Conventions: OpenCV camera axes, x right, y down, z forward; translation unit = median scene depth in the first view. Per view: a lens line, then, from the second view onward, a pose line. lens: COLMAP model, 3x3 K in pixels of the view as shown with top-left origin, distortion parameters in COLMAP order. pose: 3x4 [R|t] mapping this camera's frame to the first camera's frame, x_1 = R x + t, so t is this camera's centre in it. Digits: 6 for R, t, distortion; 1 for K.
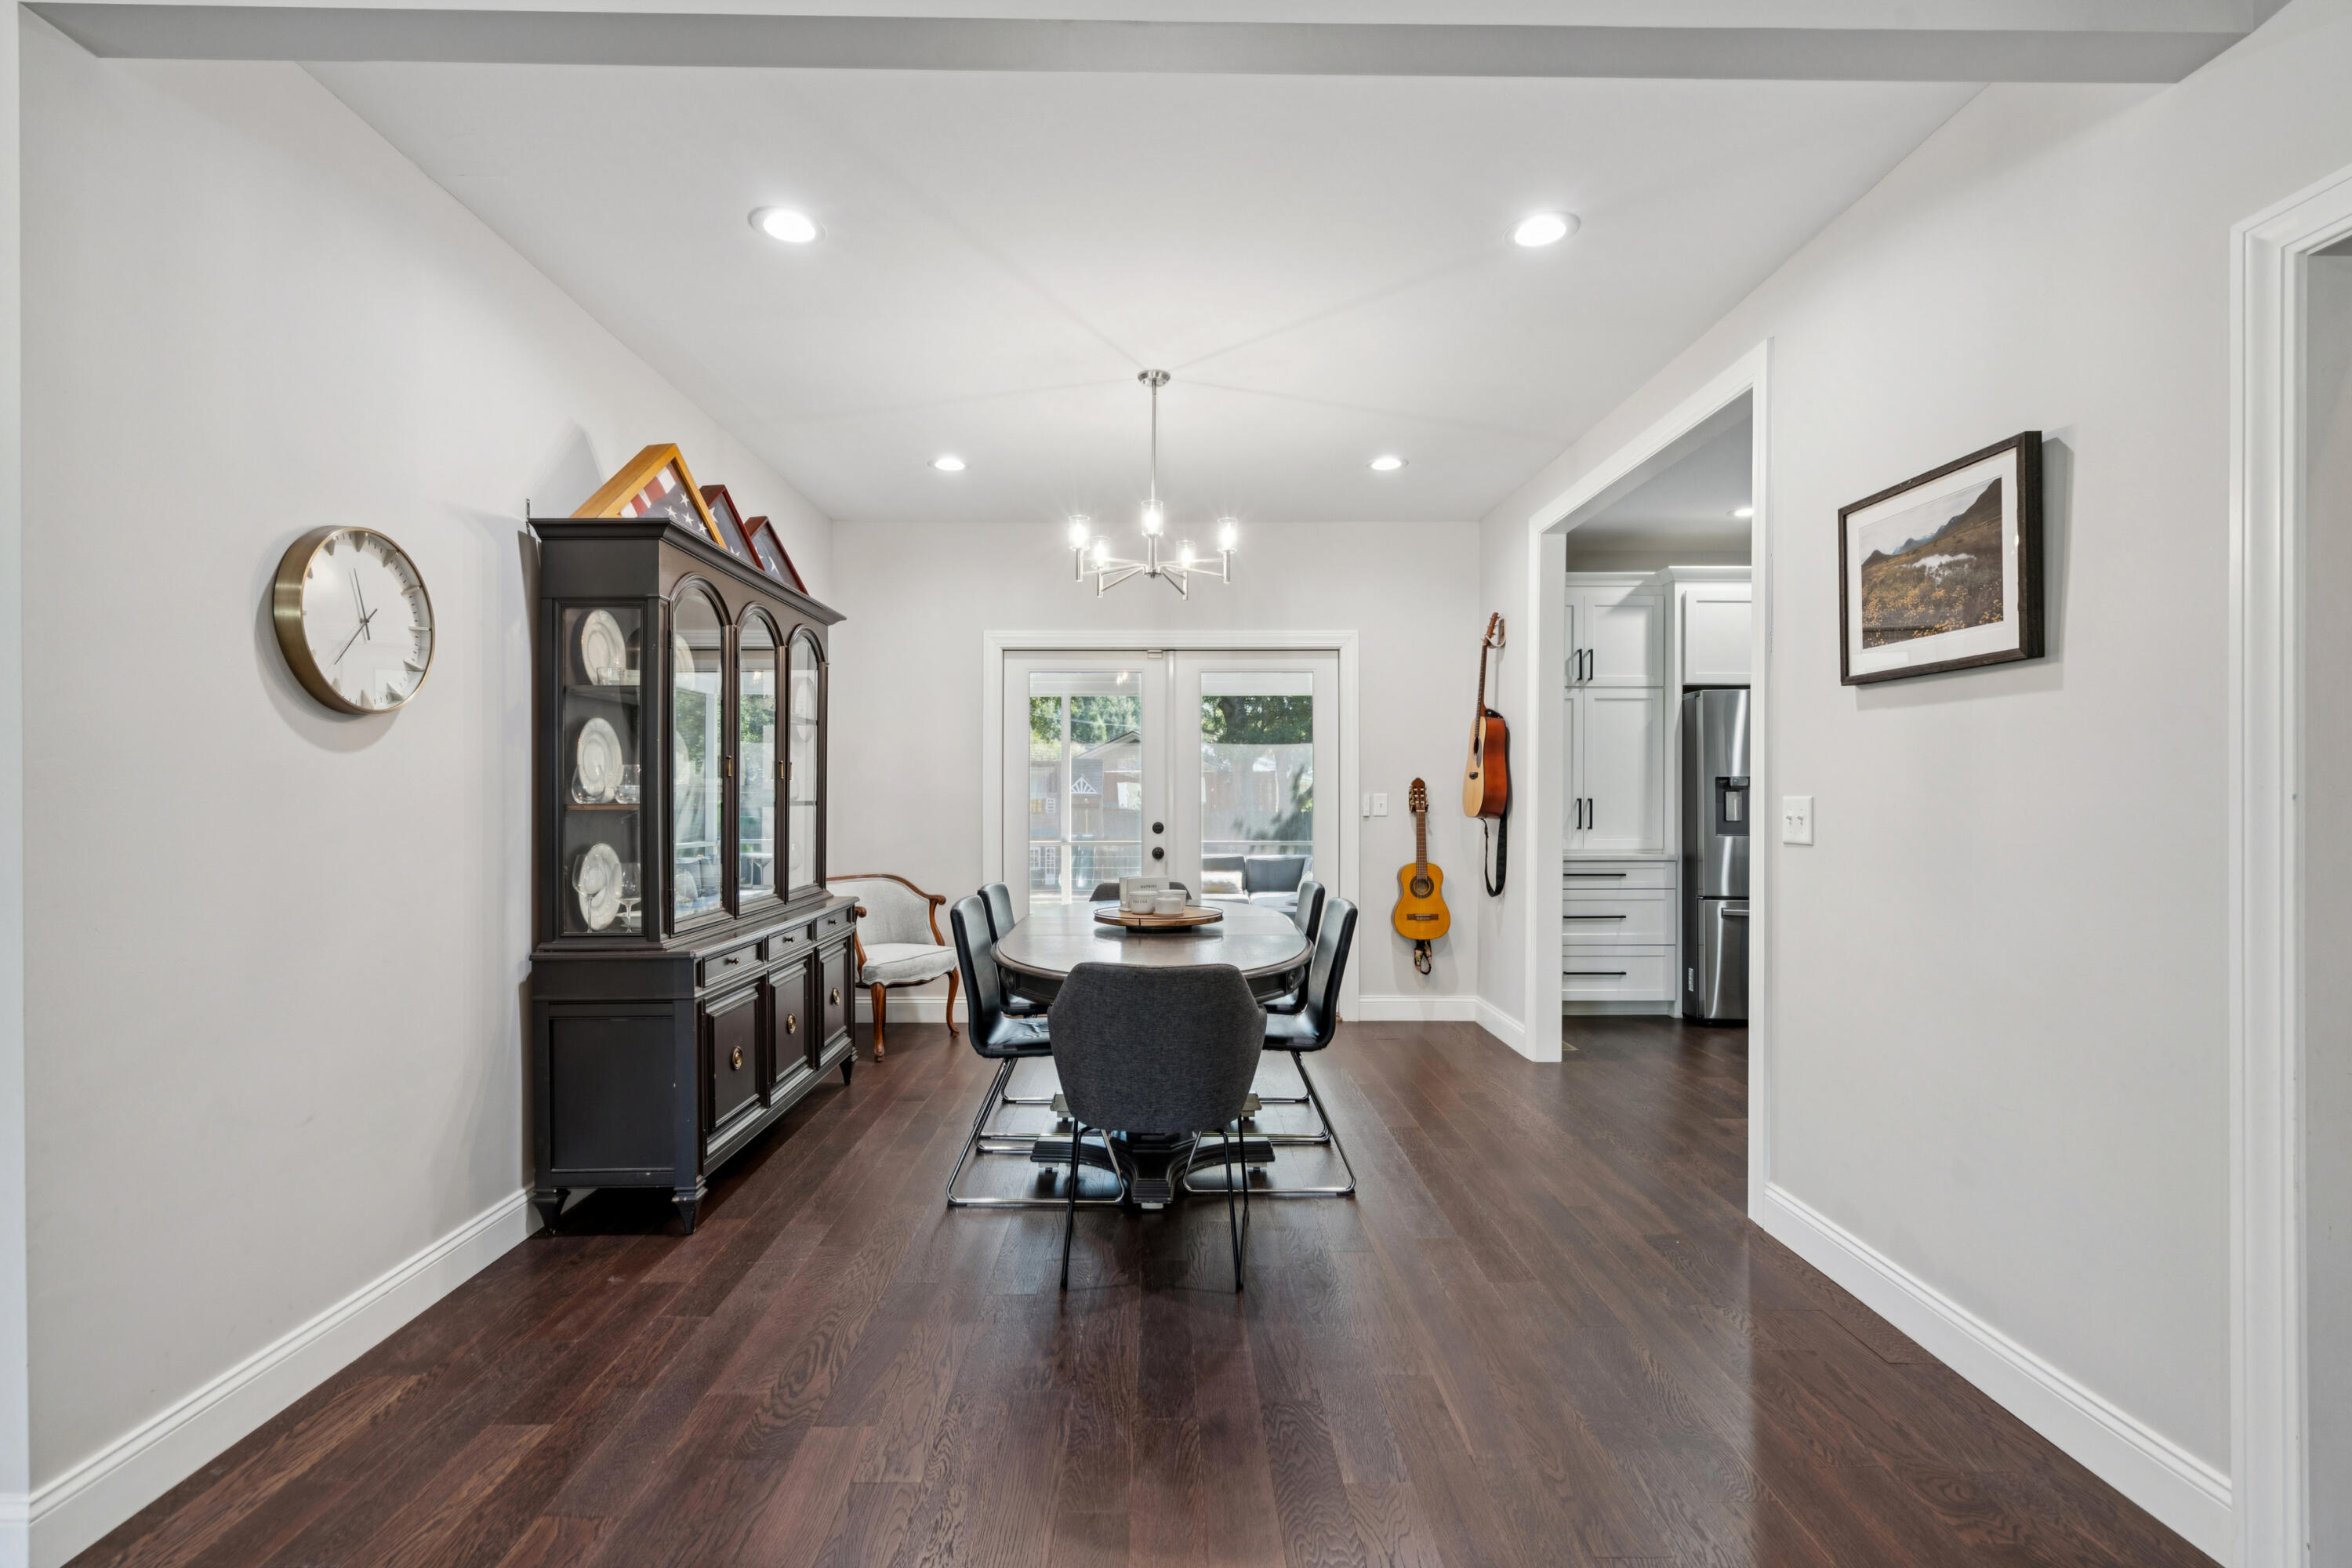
lens RADIAL K [[1069.4, 0, 1178.7], [0, 1069.4, 794.6], [0, 0, 1]] dist [0.000206, 0.000134]
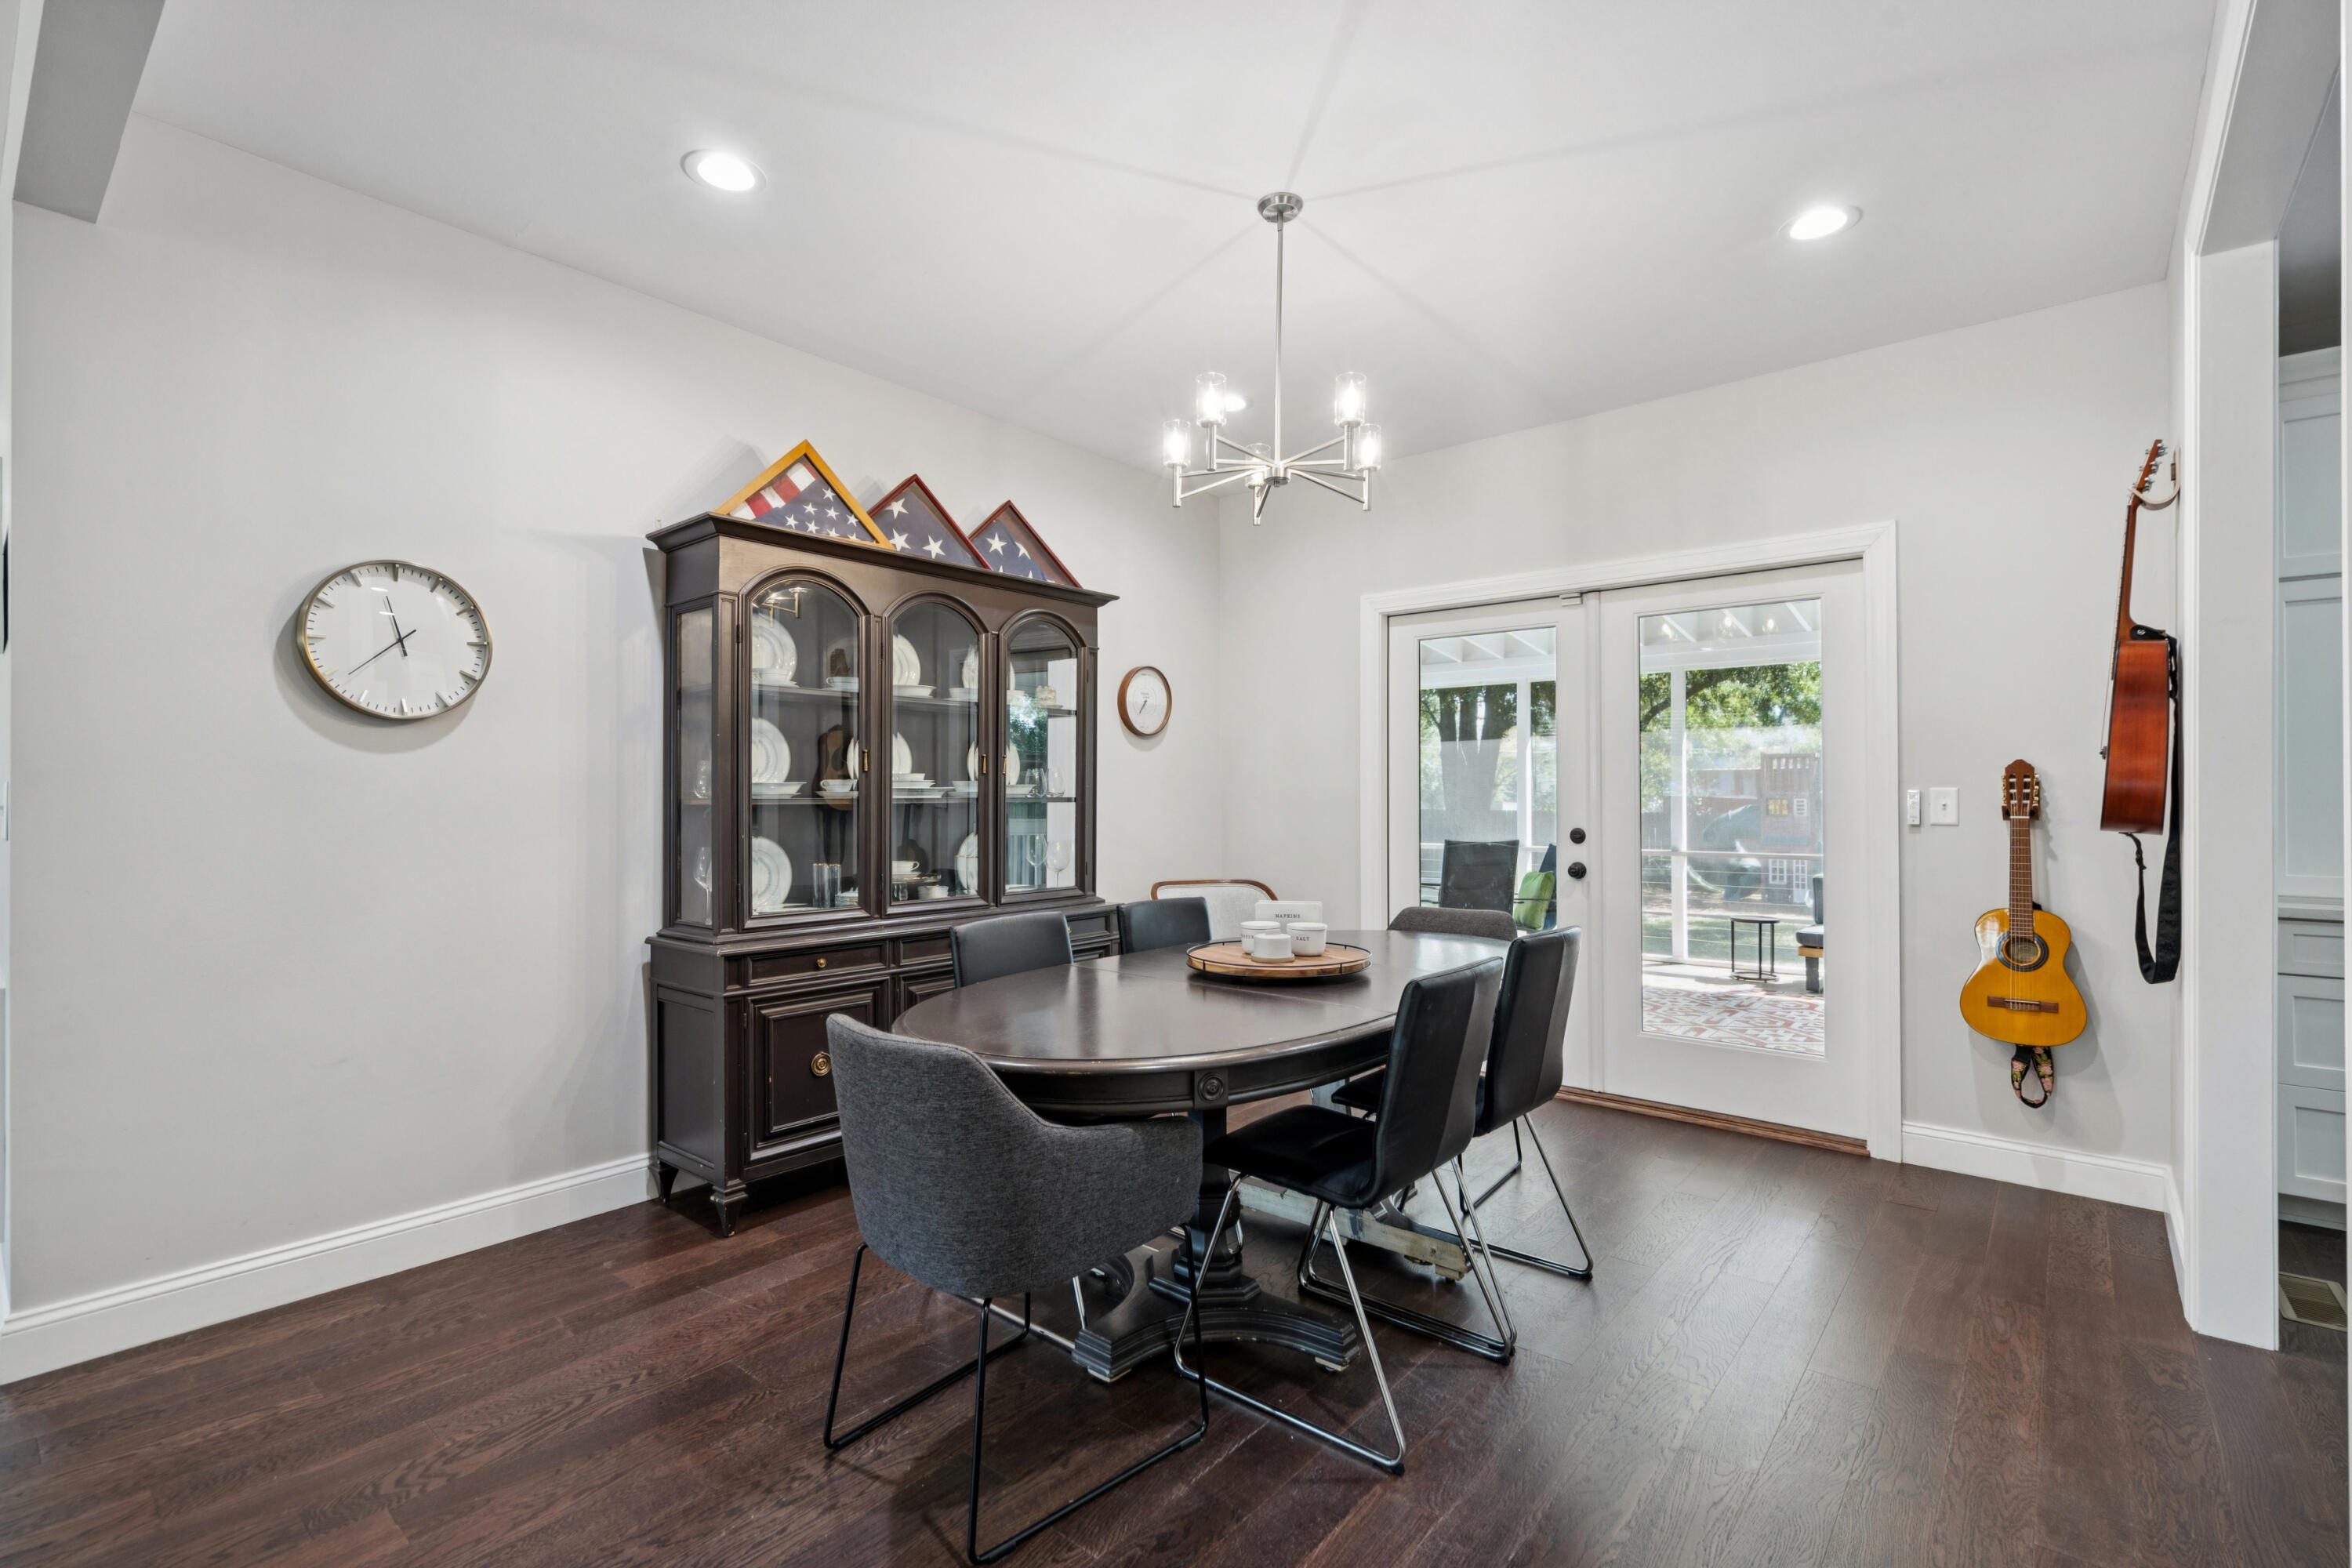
lens RADIAL K [[1062.0, 0, 1182.1], [0, 1062.0, 789.9], [0, 0, 1]] dist [-0.001423, 0.000505]
pose [[0.754566, -0.003171, -0.656216, 0.393753], [0.000213, 0.999989, -0.004586, 0.004242], [0.656224, 0.003321, 0.754559, 0.423888]]
